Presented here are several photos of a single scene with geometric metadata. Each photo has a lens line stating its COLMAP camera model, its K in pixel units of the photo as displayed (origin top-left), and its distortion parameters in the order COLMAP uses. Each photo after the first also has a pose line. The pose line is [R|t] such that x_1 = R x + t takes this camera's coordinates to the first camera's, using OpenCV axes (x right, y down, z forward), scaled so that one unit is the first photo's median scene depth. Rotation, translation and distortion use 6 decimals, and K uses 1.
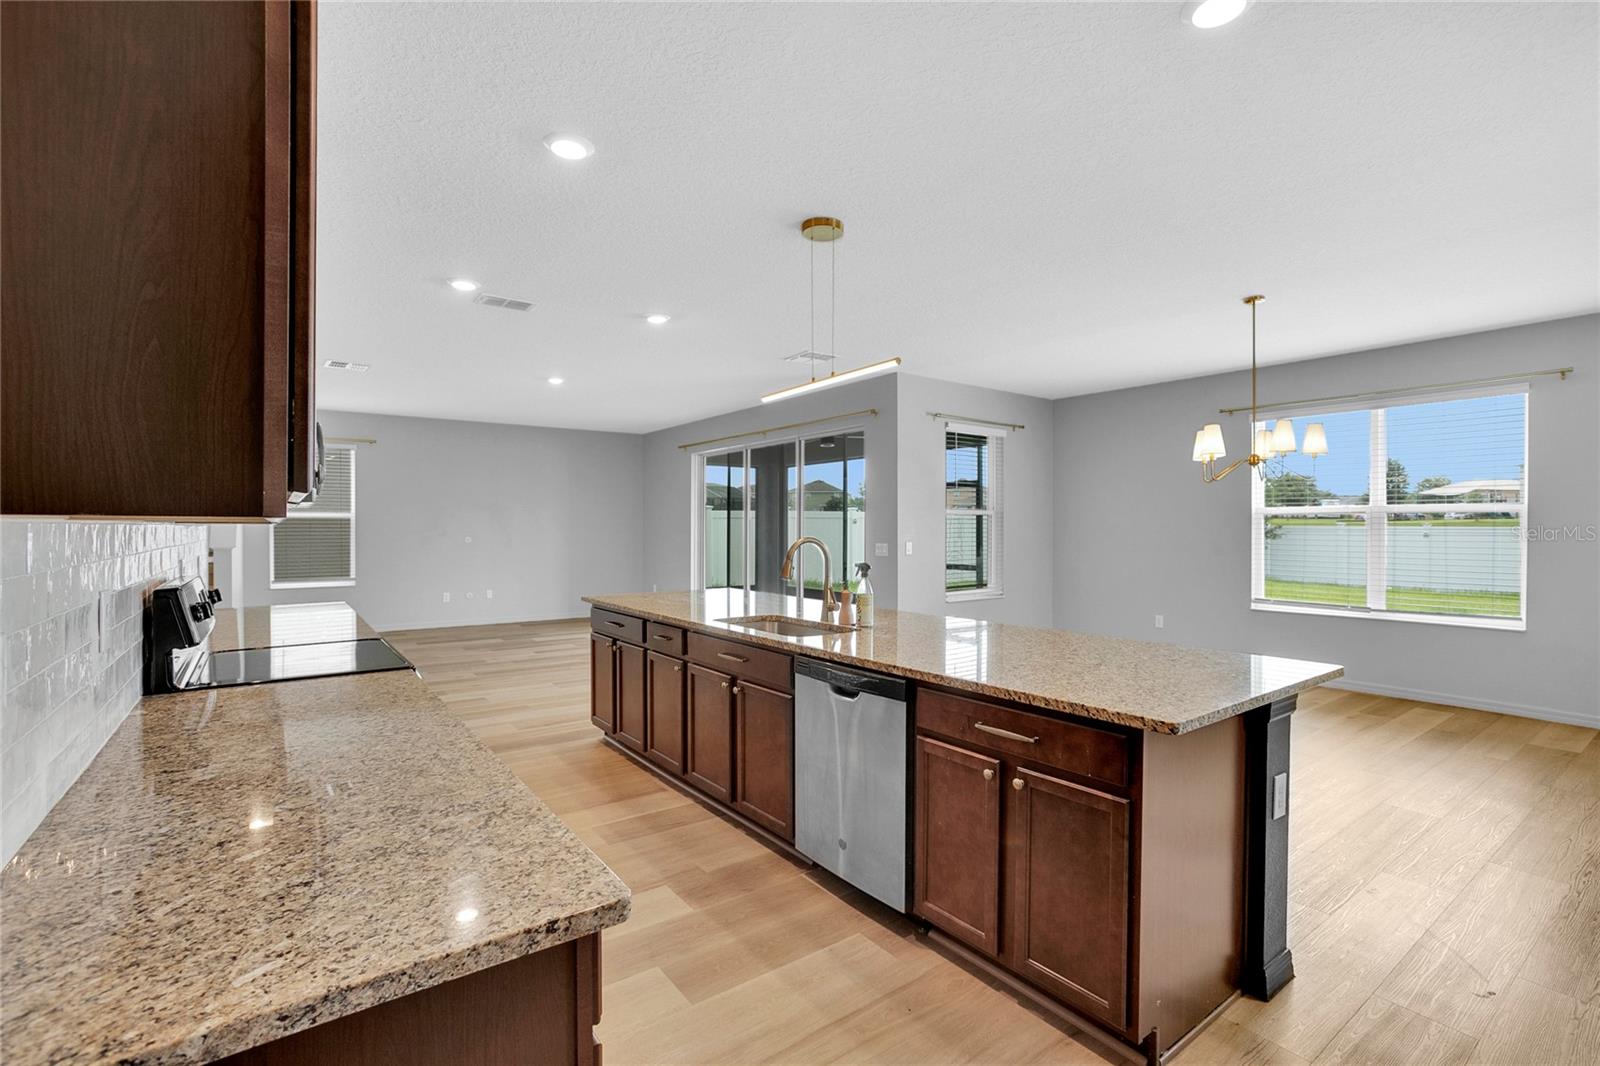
lens RADIAL K [[720.0, 0, 800.0], [0, 720.0, 533.0], [0, 0, 1]] dist [-0.000195, -0.000025]
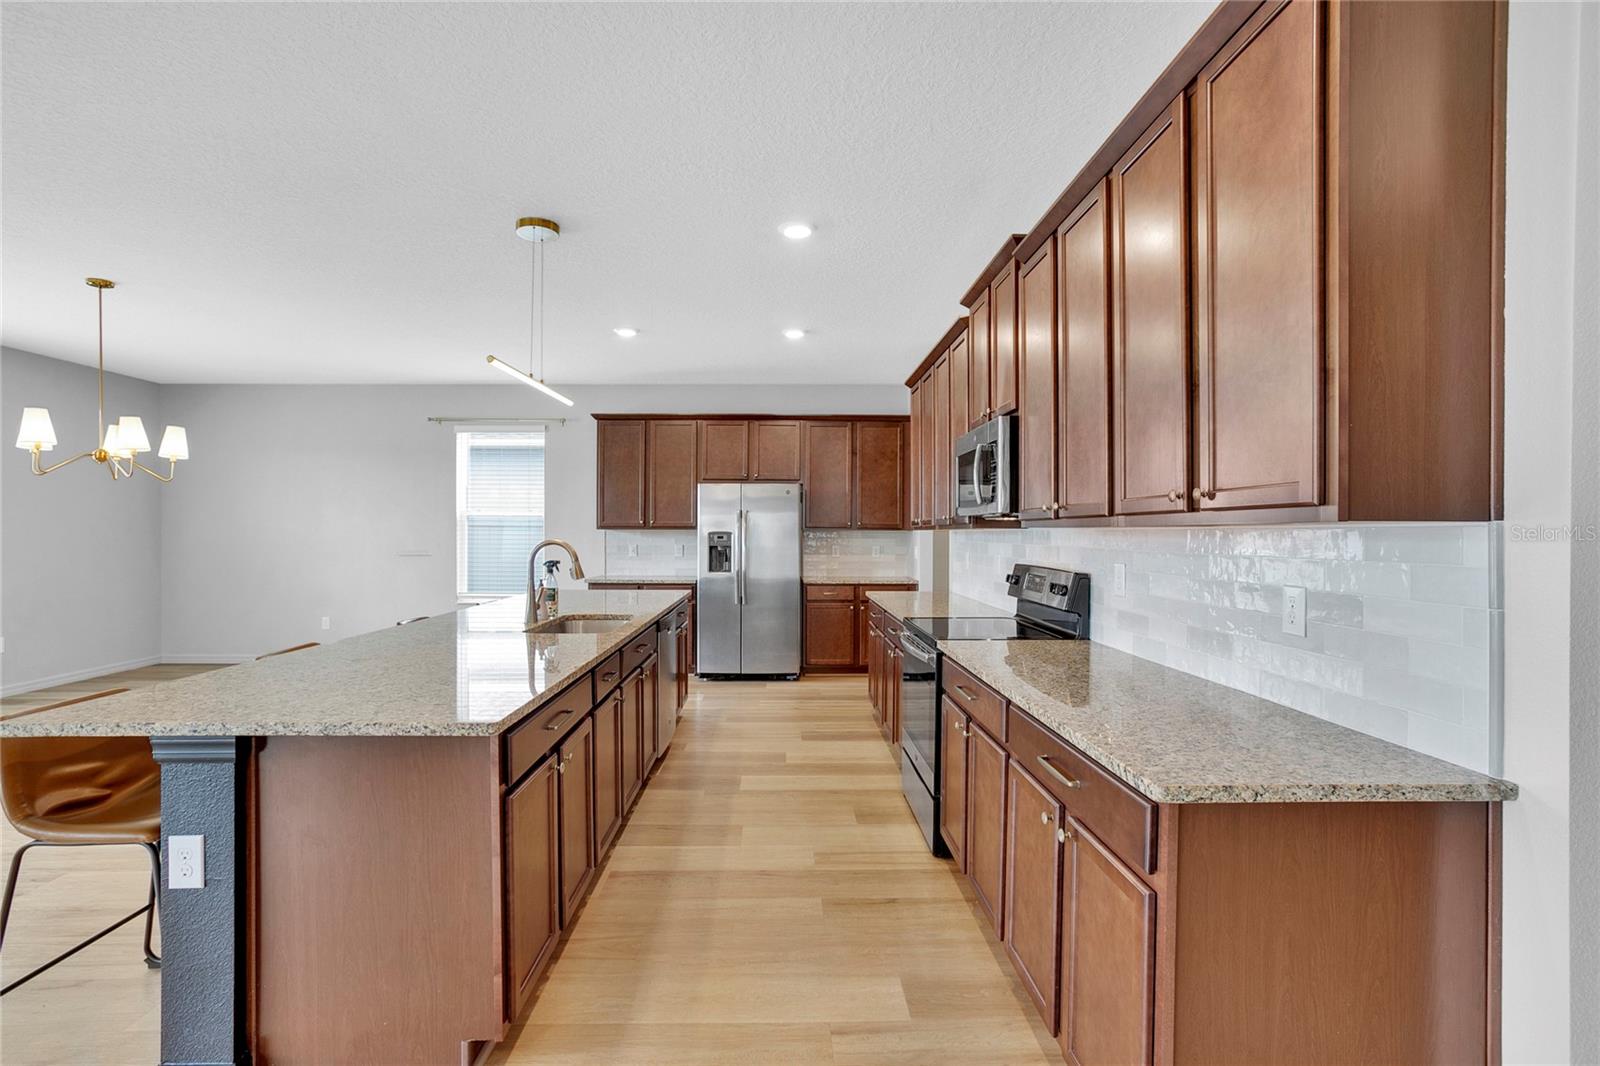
lens RADIAL K [[720.0, 0, 800.0], [0, 720.0, 533.0], [0, 0, 1]] dist [-0.000195, -0.000025]
pose [[-0.812473, -0.005784, 0.582970, -0.807171], [-0.001222, 0.999965, 0.008218, -0.015947], [-0.582997, 0.005965, -0.812452, 1.518679]]
